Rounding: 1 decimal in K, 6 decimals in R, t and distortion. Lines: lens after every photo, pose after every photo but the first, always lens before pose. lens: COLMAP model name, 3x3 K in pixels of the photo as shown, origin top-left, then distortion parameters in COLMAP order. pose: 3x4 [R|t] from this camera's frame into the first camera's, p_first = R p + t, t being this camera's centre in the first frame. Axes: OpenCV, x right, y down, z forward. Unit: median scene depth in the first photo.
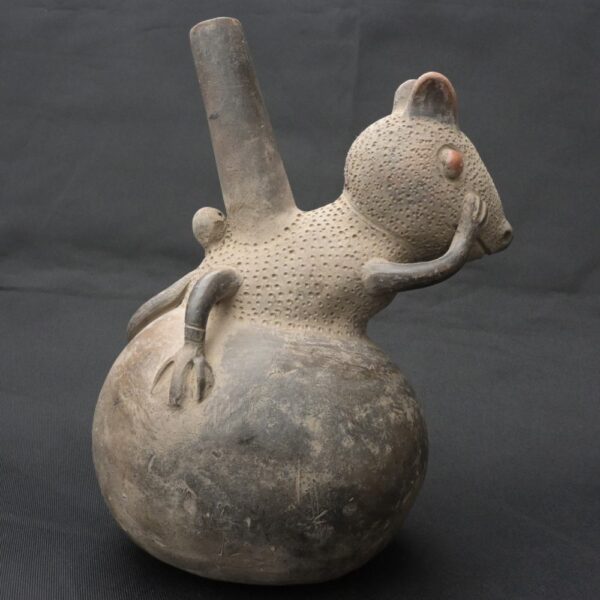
lens RADIAL K [[616.3, 0, 298.8], [0, 616.3, 299.4], [0, 0, 1]] dist [0.004591, 0.000000]
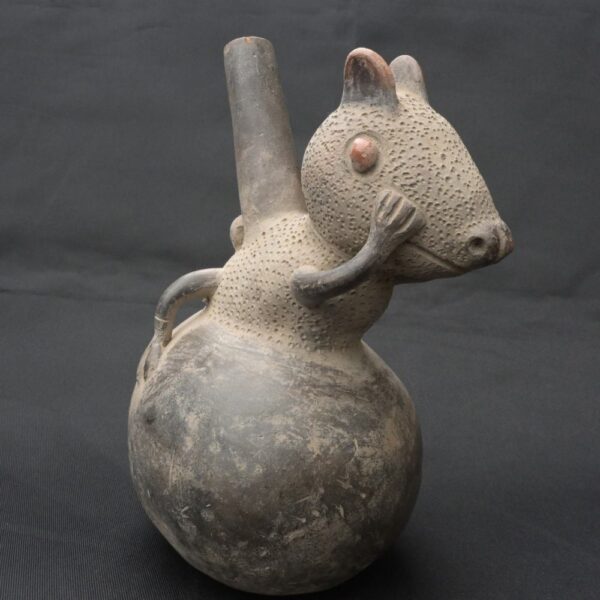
lens RADIAL K [[616.3, 0, 298.6], [0, 616.3, 299.0], [0, 0, 1]] dist [0.004591, 0.000000]
pose [[0.661946, 0.080316, -0.745236, 0.826772], [-0.092970, 0.995363, 0.024693, -0.040568], [0.743764, 0.052939, 0.666343, 0.397987]]
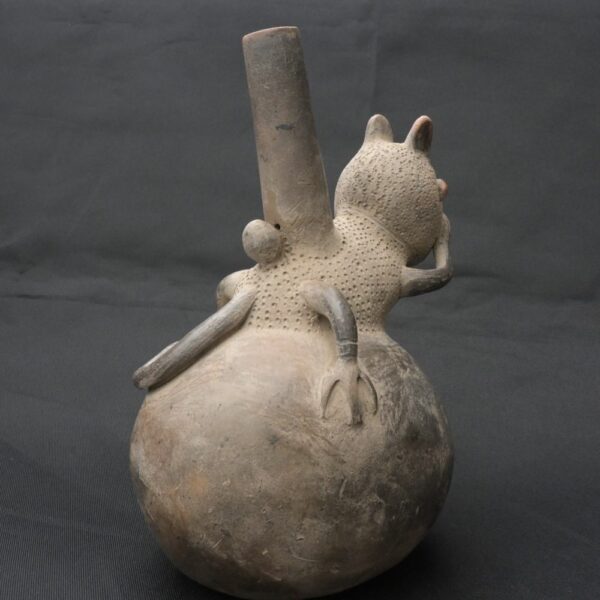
lens RADIAL K [[616.3, 0, 305.2], [0, 616.3, 299.6], [0, 0, 1]] dist [0.004591, 0.000000]
pose [[0.657234, -0.081744, 0.749240, -0.918415], [0.080524, 0.996027, 0.038033, -0.065579], [-0.749372, 0.035335, 0.661205, 0.373117]]
